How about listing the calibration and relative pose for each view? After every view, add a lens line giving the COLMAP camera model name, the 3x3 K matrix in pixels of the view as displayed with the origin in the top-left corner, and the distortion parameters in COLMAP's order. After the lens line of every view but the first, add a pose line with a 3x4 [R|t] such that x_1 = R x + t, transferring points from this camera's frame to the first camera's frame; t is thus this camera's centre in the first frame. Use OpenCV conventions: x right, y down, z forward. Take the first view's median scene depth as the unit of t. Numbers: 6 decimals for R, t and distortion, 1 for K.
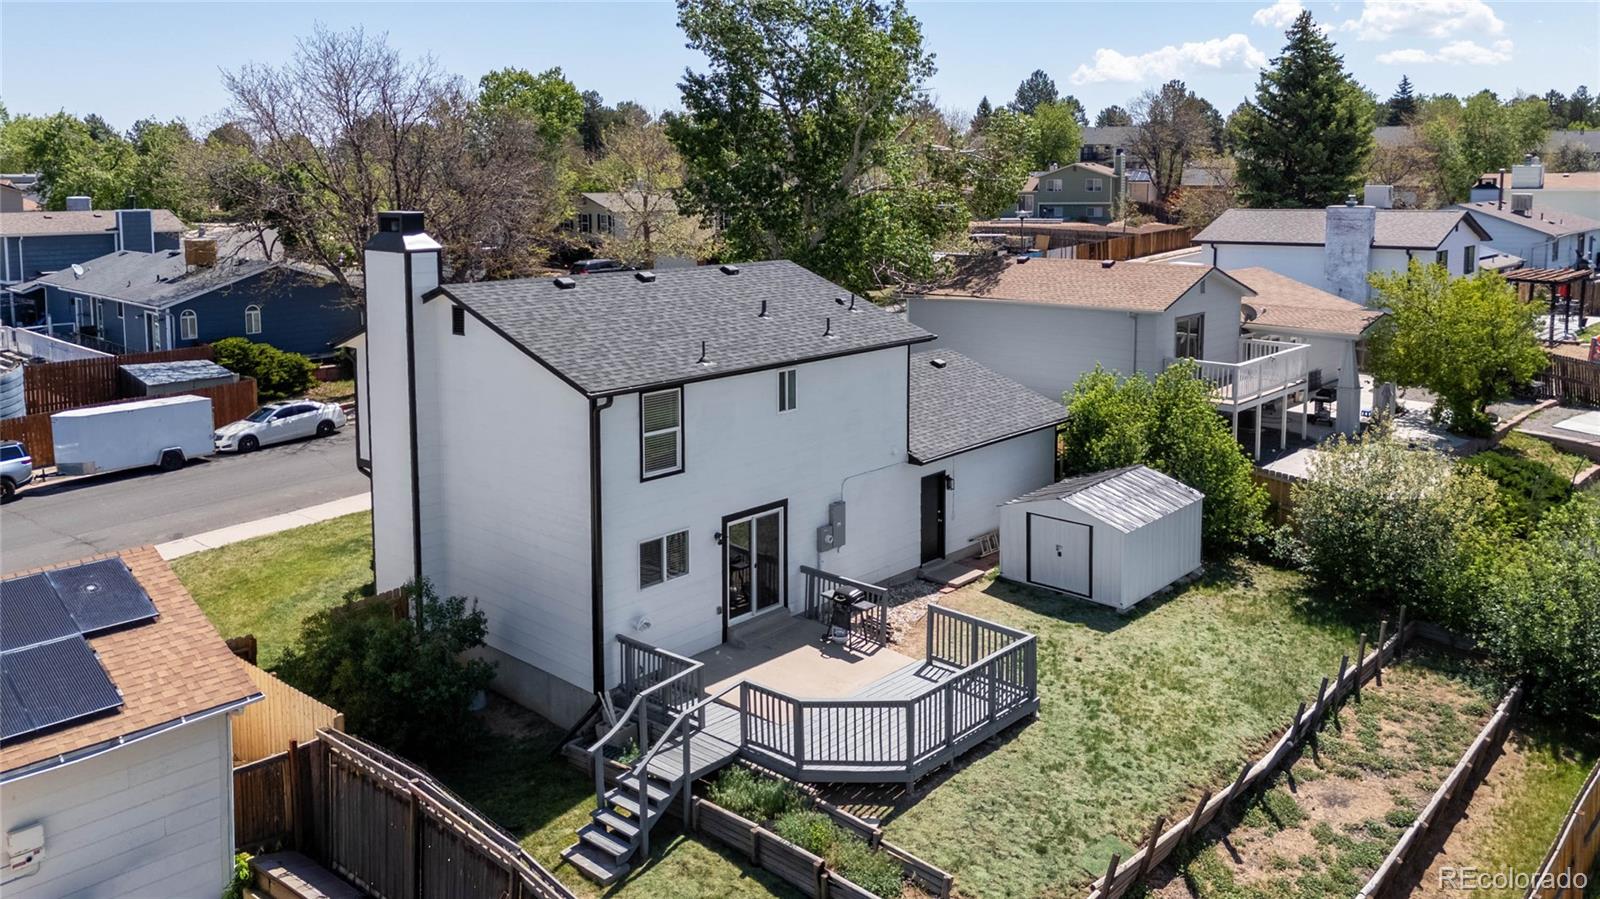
lens RADIAL K [[1191.6, 0, 805.9], [0, 1191.6, 291.9], [0, 0, 1]] dist [0.063339, -0.084313]
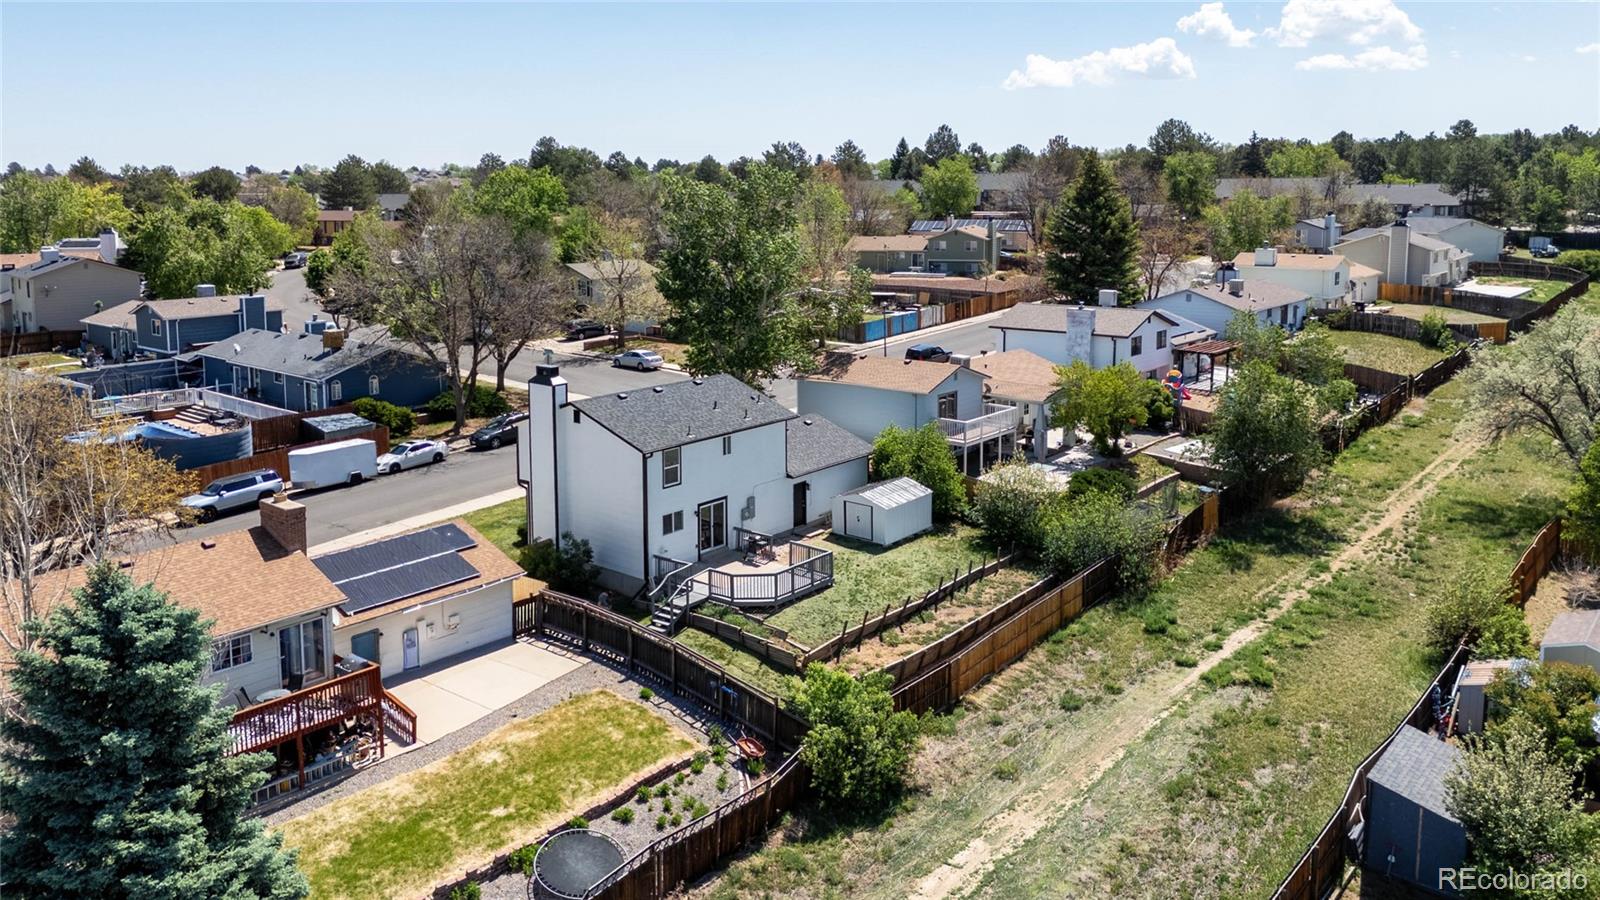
lens RADIAL K [[1148.9, 0, 801.3], [0, 1148.9, 311.5], [0, 0, 1]] dist [0.059835, -0.107099]
pose [[0.998743, -0.005329, 0.049845, 0.016600], [0.004935, 0.999956, 0.008024, -0.178390], [-0.049886, -0.007768, 0.998725, -1.098143]]
